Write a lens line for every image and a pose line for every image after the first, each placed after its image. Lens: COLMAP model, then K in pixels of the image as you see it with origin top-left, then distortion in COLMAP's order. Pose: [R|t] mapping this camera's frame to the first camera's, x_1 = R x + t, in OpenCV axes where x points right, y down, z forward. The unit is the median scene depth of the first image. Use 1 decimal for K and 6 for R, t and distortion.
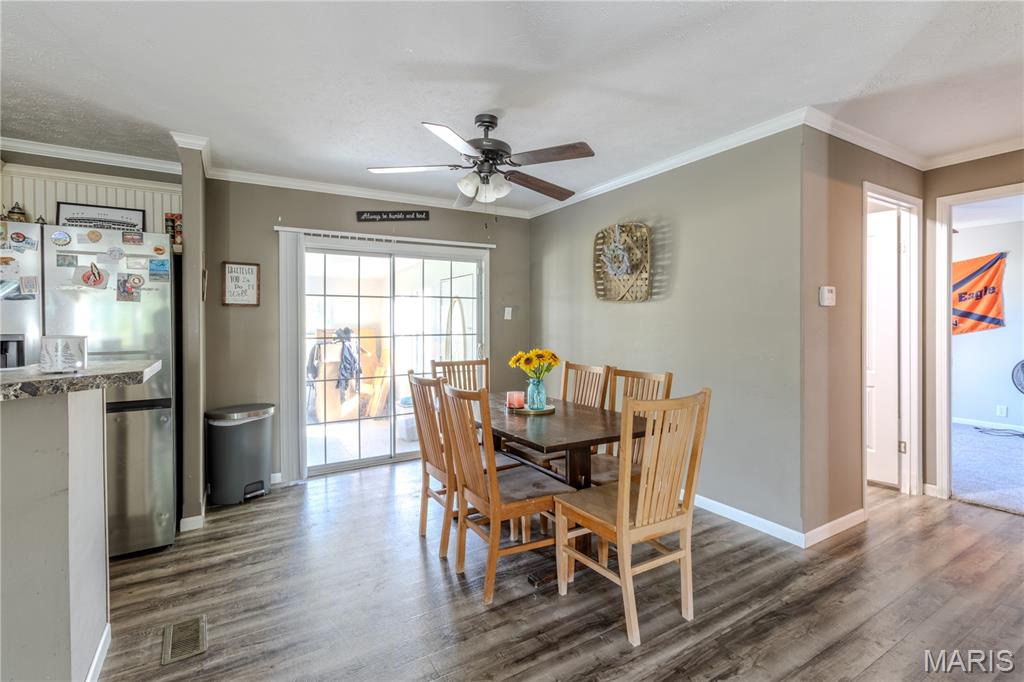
lens RADIAL K [[477.4, 0, 518.5], [0, 477.4, 327.1], [0, 0, 1]] dist [0.003154, 0.000400]
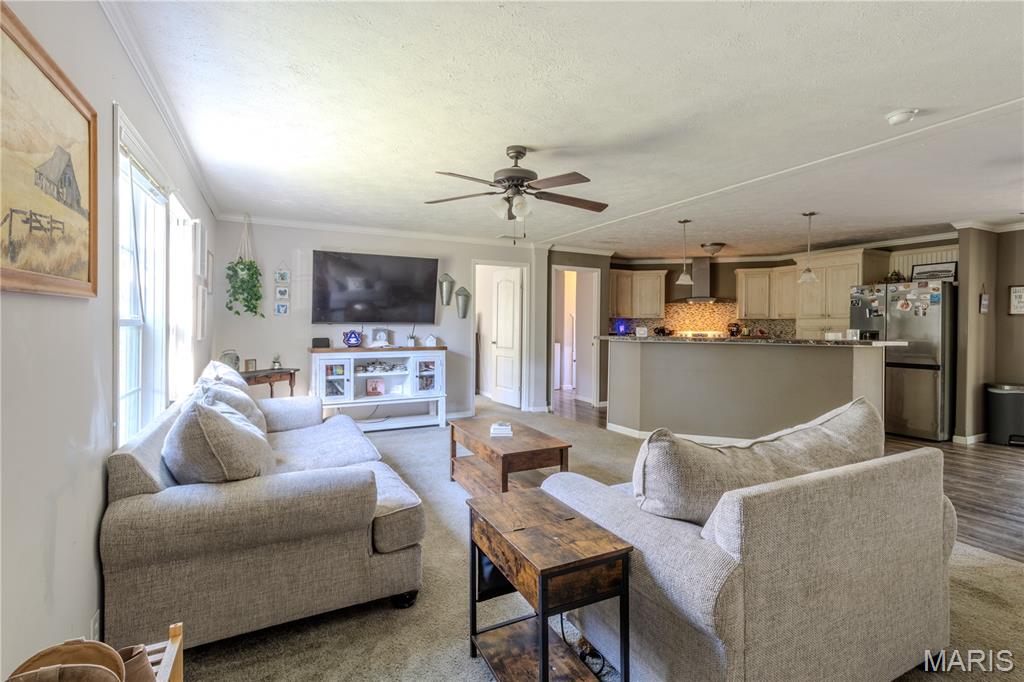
lens RADIAL K [[477.4, 0, 518.5], [0, 477.4, 327.1], [0, 0, 1]] dist [0.003154, 0.000400]
pose [[-0.079273, 0.004640, -0.996842, 1.228249], [-0.016758, 0.999842, 0.005986, 0.010325], [0.996712, 0.017180, -0.079182, -0.501906]]
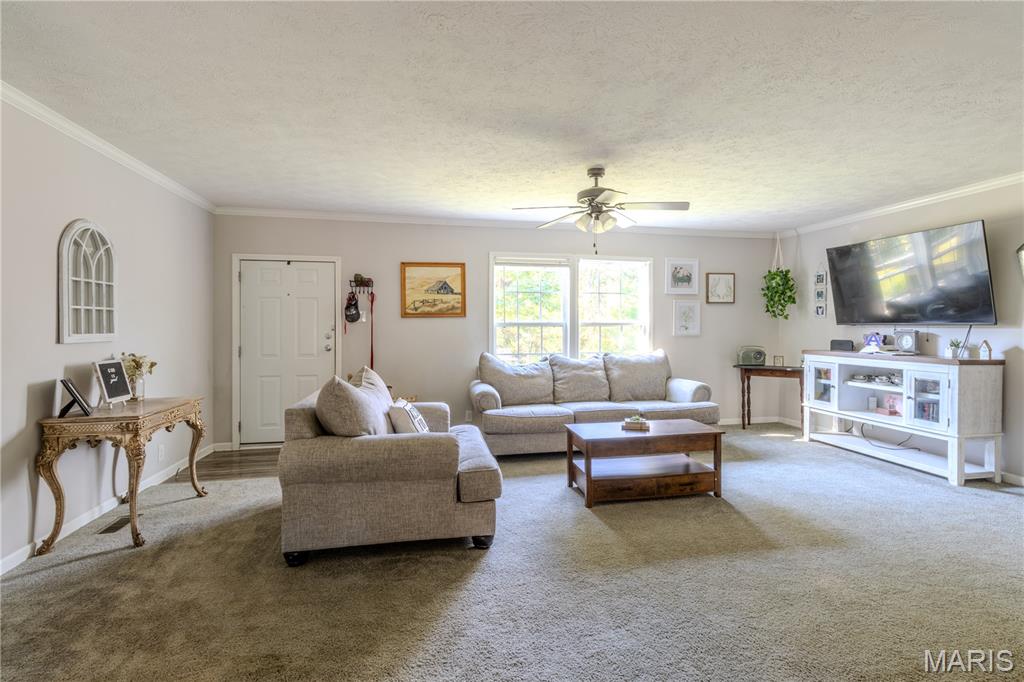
lens RADIAL K [[477.4, 0, 518.5], [0, 477.4, 327.1], [0, 0, 1]] dist [0.003154, 0.000400]
pose [[-0.939504, -0.004125, 0.342512, -0.075055], [0.001922, 0.999848, 0.017313, -0.002864], [-0.342531, 0.016924, -0.939354, 0.623711]]
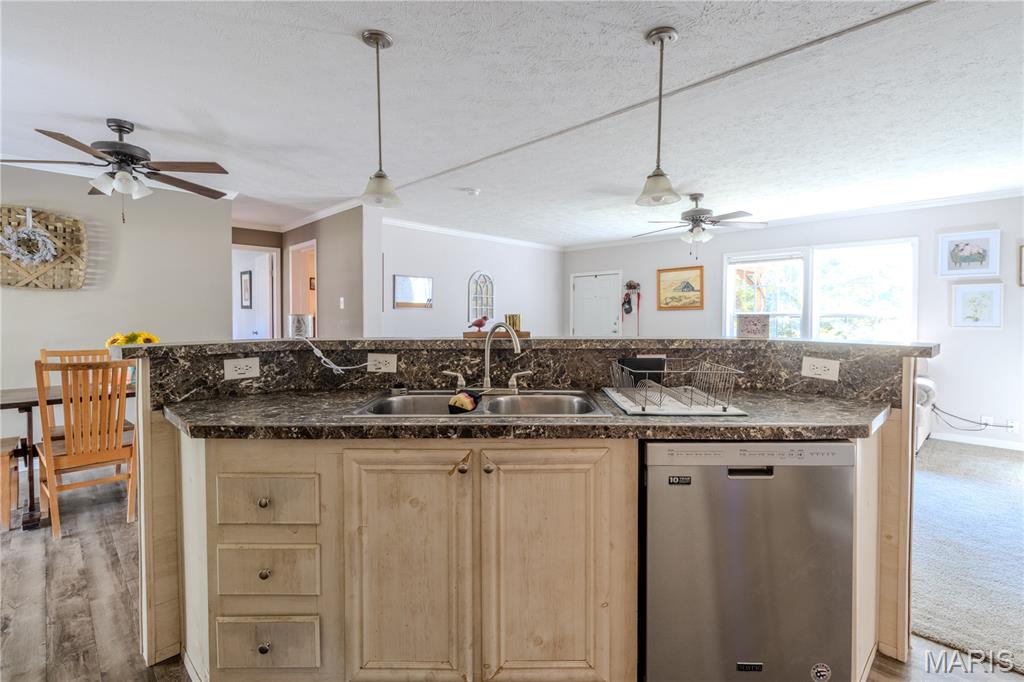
lens RADIAL K [[477.4, 0, 518.5], [0, 477.4, 327.1], [0, 0, 1]] dist [0.003154, 0.000400]
pose [[-0.230939, -0.021989, 0.972720, -1.247142], [0.008311, 0.999664, 0.024571, 0.011277], [-0.972933, 0.013758, -0.230679, 0.348964]]
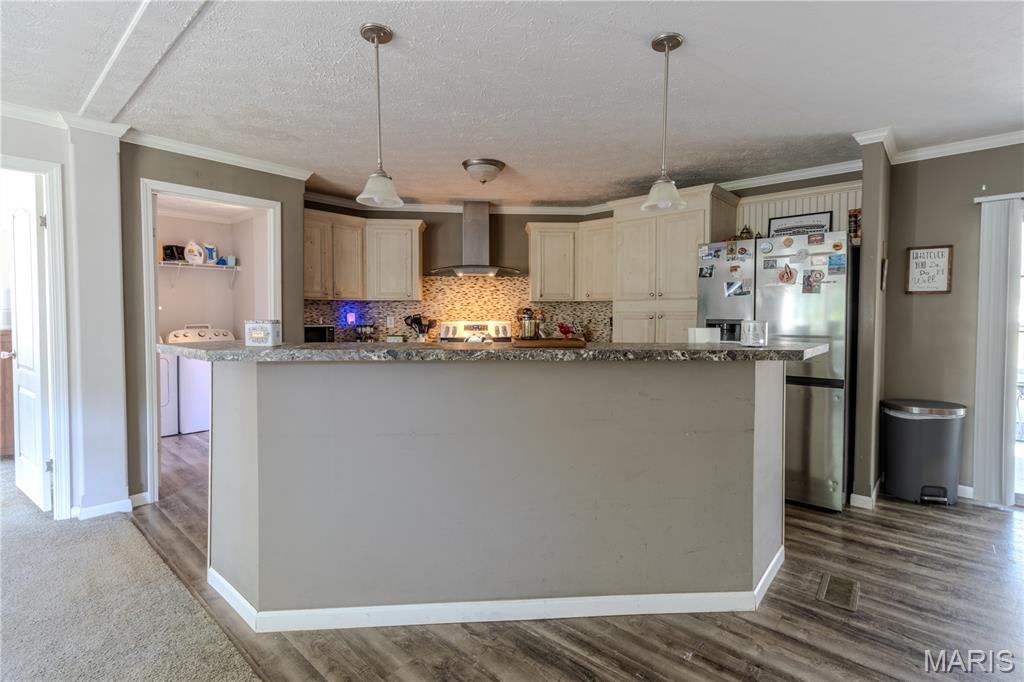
lens RADIAL K [[477.4, 0, 518.5], [0, 477.4, 327.1], [0, 0, 1]] dist [0.003154, 0.000400]
pose [[0.293515, 0.031704, -0.955429, 0.093996], [-0.010001, 0.999497, 0.030094, 0.001011], [0.955902, 0.000723, 0.293685, -0.035651]]
